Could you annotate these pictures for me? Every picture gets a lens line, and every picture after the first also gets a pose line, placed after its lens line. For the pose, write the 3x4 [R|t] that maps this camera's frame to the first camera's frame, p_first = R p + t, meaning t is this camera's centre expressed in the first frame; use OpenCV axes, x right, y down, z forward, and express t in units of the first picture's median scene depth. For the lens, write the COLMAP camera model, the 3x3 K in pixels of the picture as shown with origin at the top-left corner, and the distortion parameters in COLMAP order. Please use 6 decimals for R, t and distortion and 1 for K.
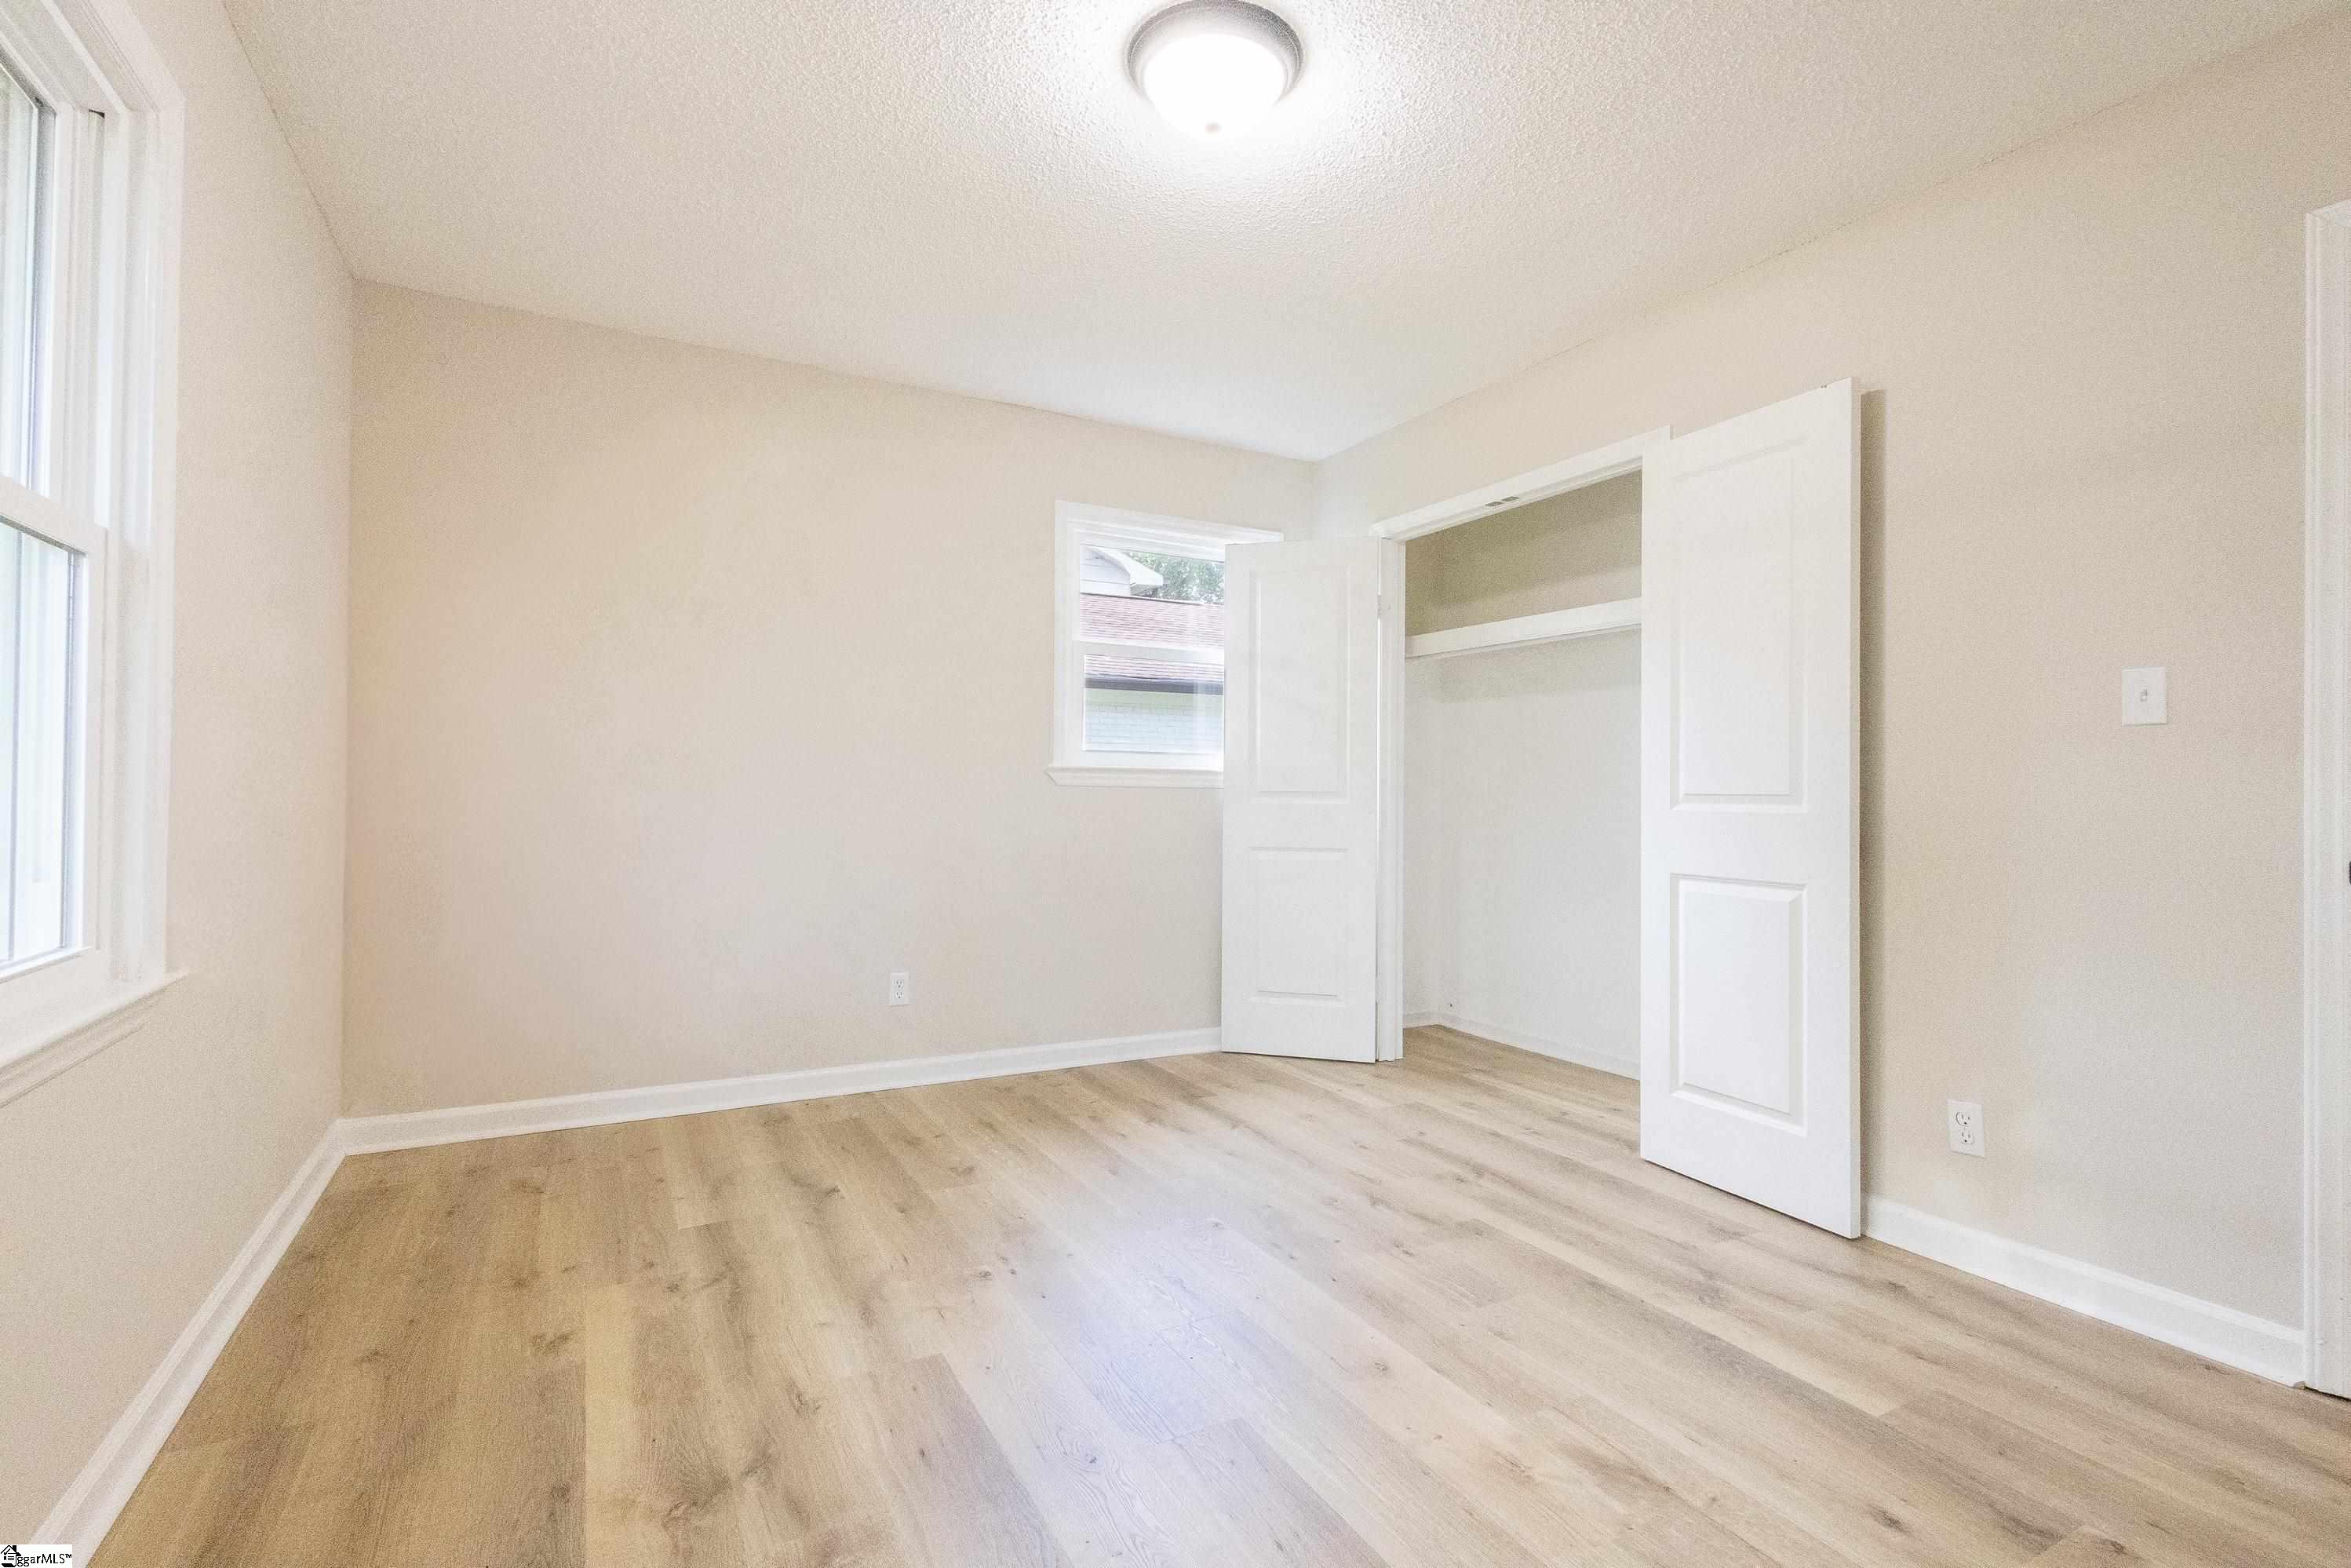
lens RADIAL K [[1094.4, 0, 1159.2], [0, 1094.4, 781.0], [0, 0, 1]] dist [0.012733, -0.000168]
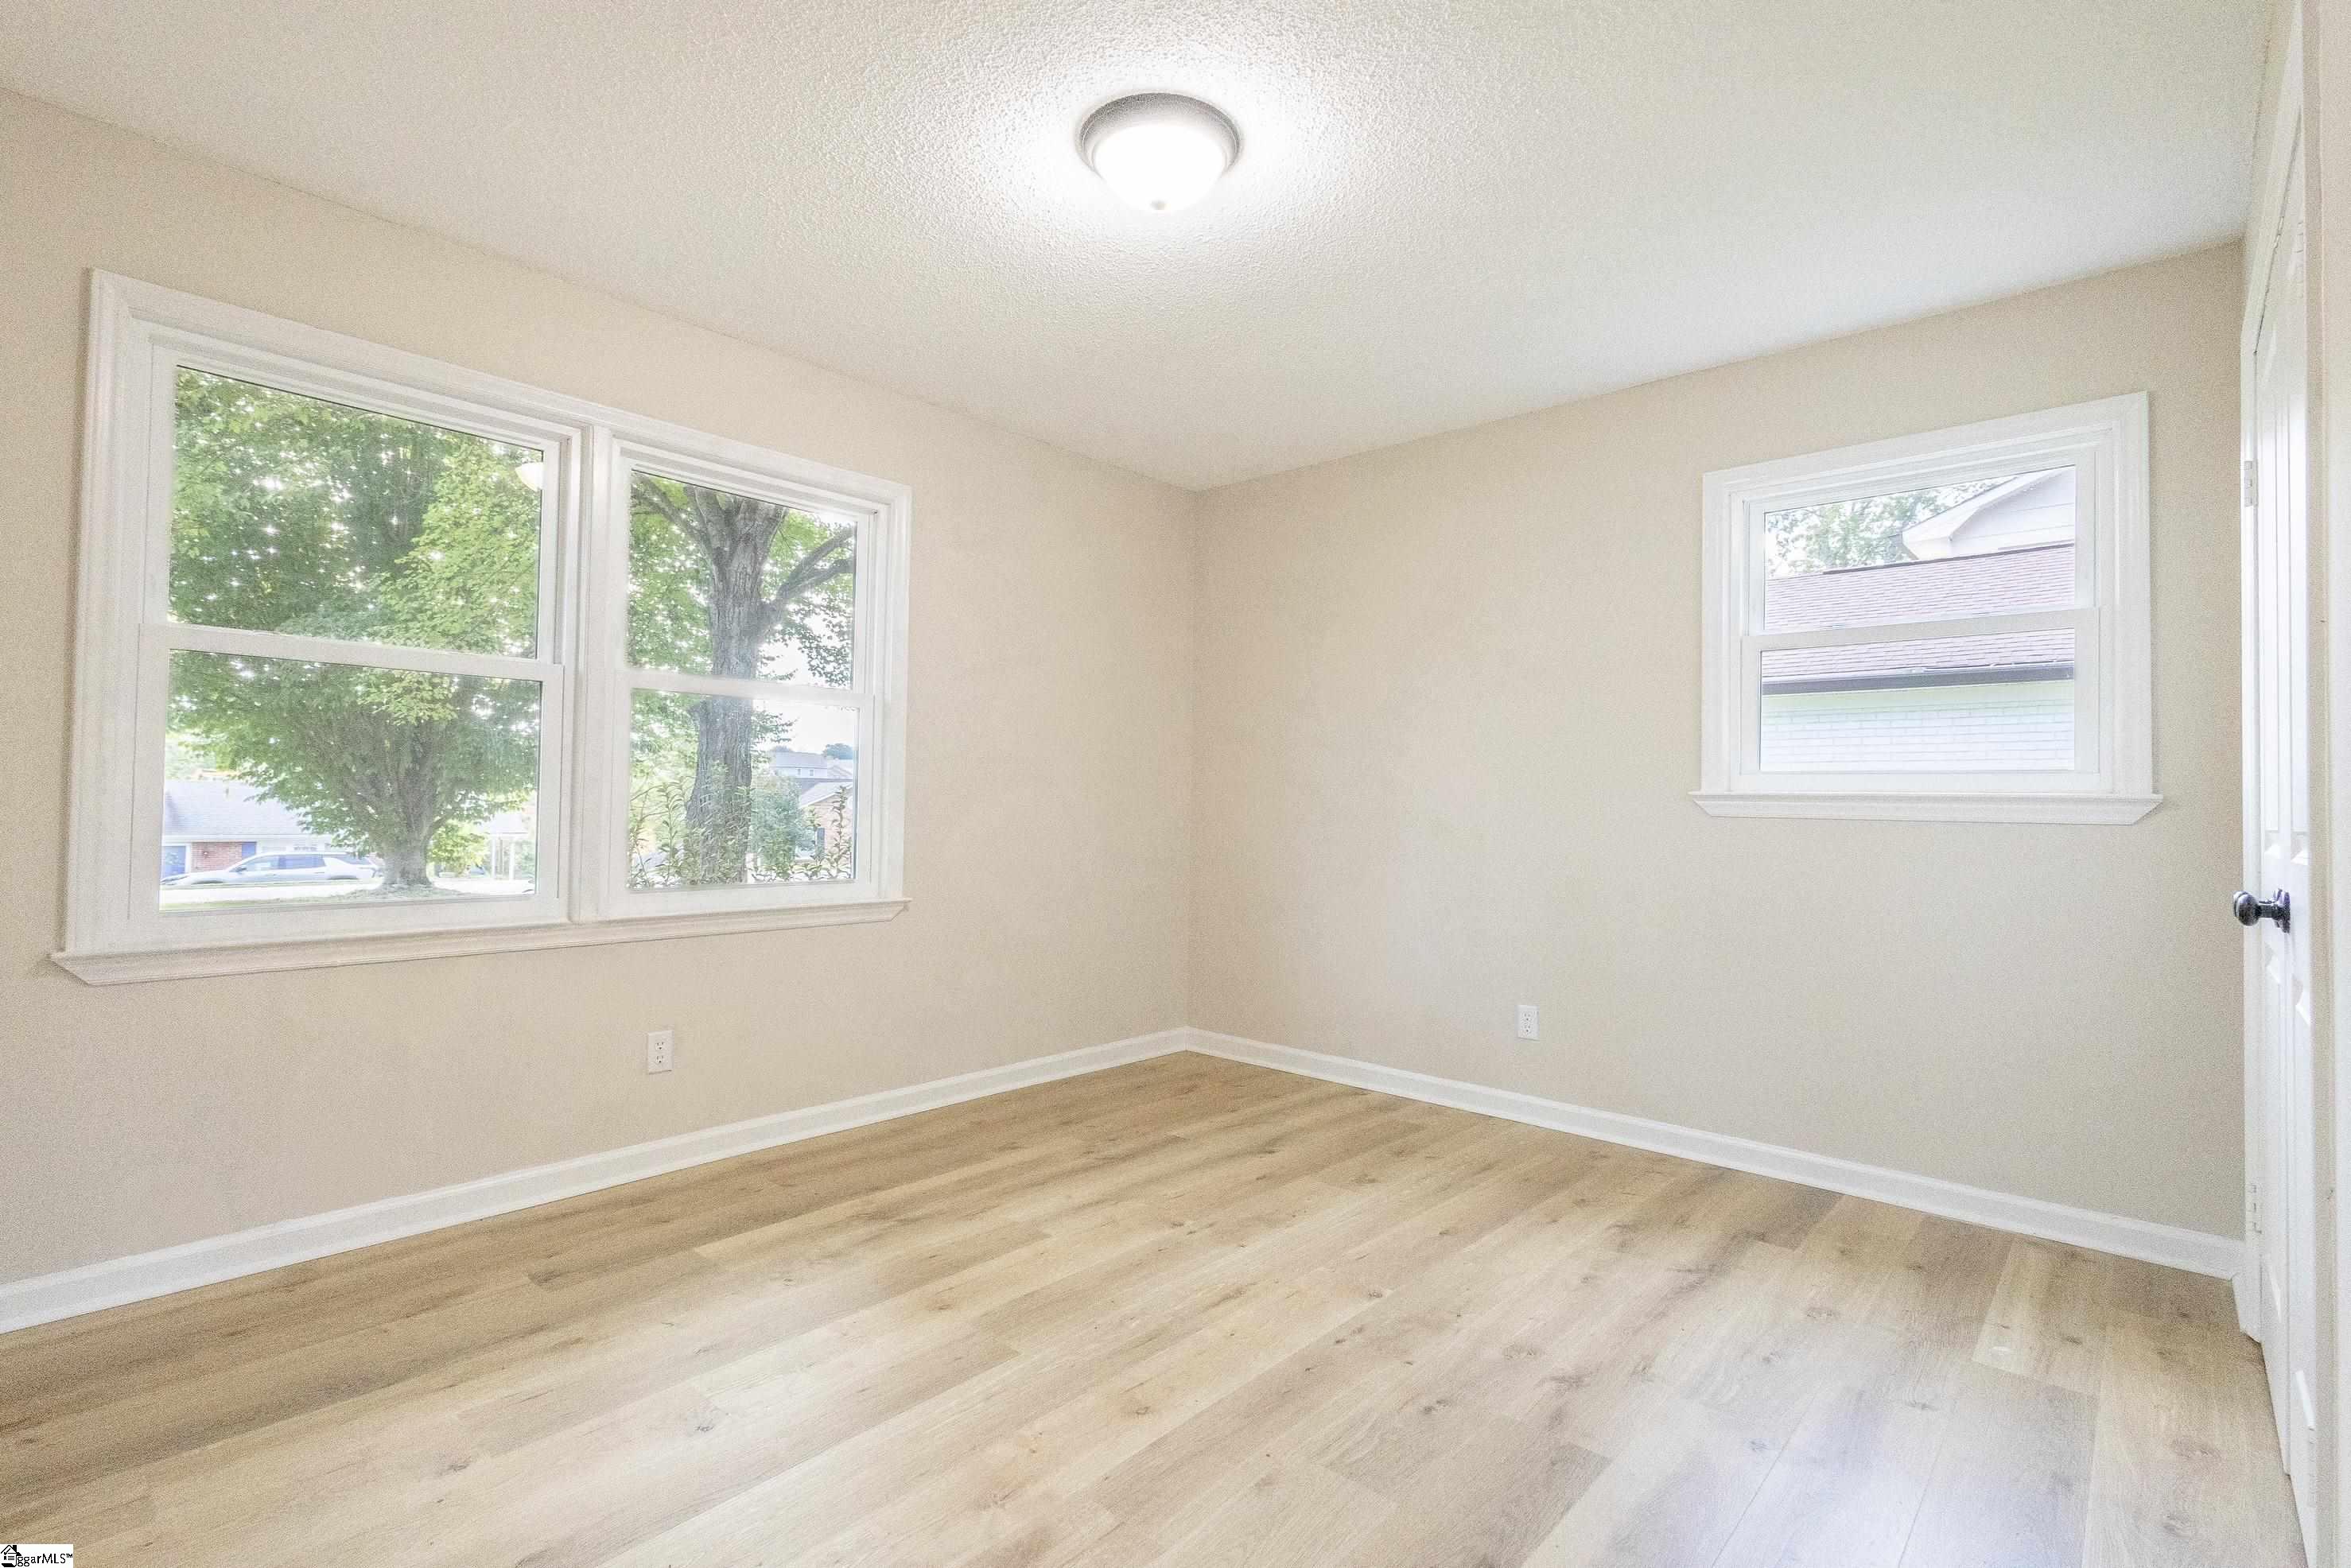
lens RADIAL K [[1094.2, 0, 1159.2], [0, 1094.2, 781.0], [0, 0, 1]] dist [0.012733, -0.000168]
pose [[0.318165, -0.031357, -0.947517, 0.793023], [-0.003430, 0.999408, -0.034226, 0.009822], [0.948029, 0.014139, 0.317869, 0.488486]]
